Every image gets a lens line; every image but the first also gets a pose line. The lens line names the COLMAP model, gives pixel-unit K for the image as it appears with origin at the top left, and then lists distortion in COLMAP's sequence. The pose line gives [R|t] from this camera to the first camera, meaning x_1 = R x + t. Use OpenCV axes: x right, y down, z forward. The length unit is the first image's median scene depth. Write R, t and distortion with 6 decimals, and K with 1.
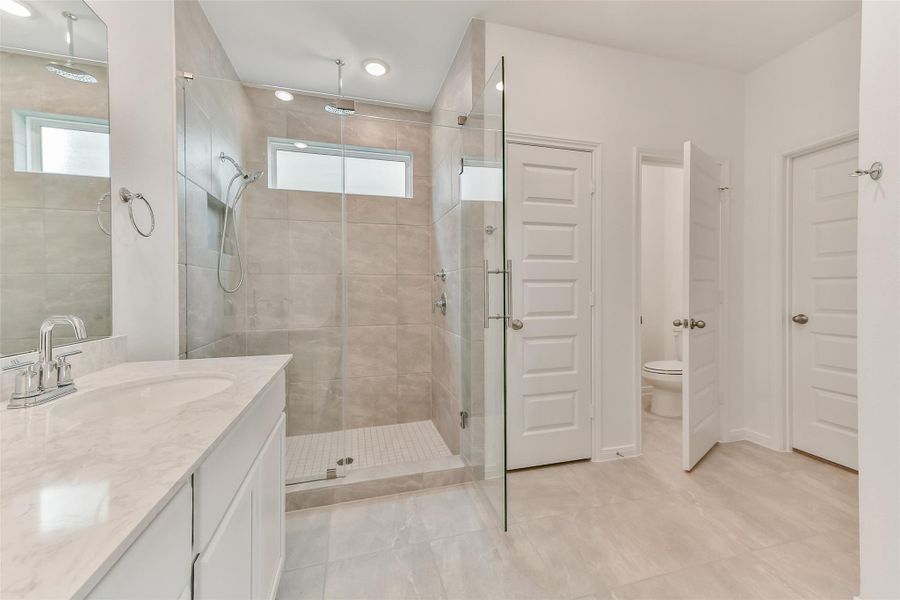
lens RADIAL K [[353.9, 0, 450.4], [0, 353.9, 292.6], [0, 0, 1]] dist [0.014121, 0.000145]
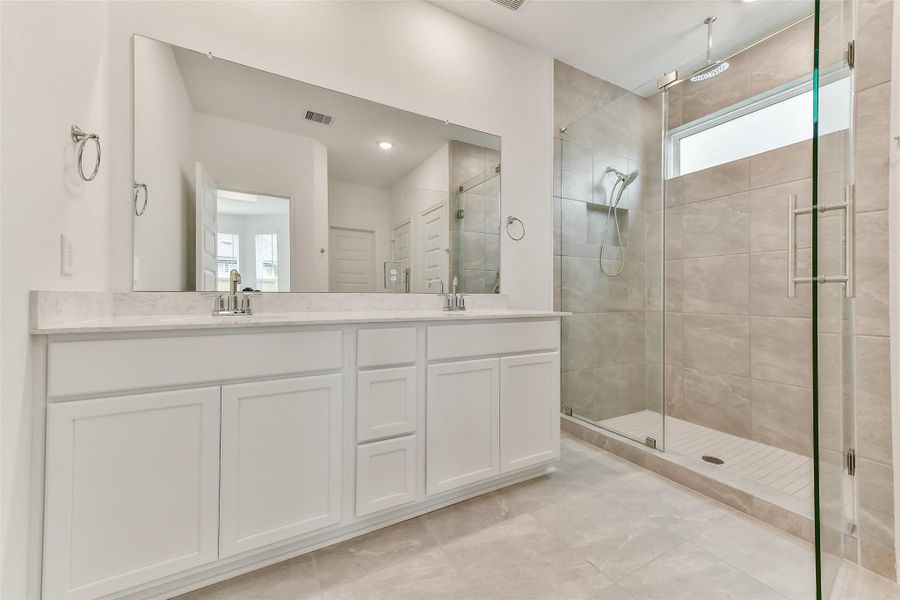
lens RADIAL K [[353.9, 0, 450.1], [0, 353.9, 294.8], [0, 0, 1]] dist [0.014121, 0.000145]
pose [[0.219850, 0.002599, -0.975530, 0.538447], [-0.009140, 0.999958, 0.000605, 0.077702], [0.975491, 0.008783, 0.219865, 0.185242]]
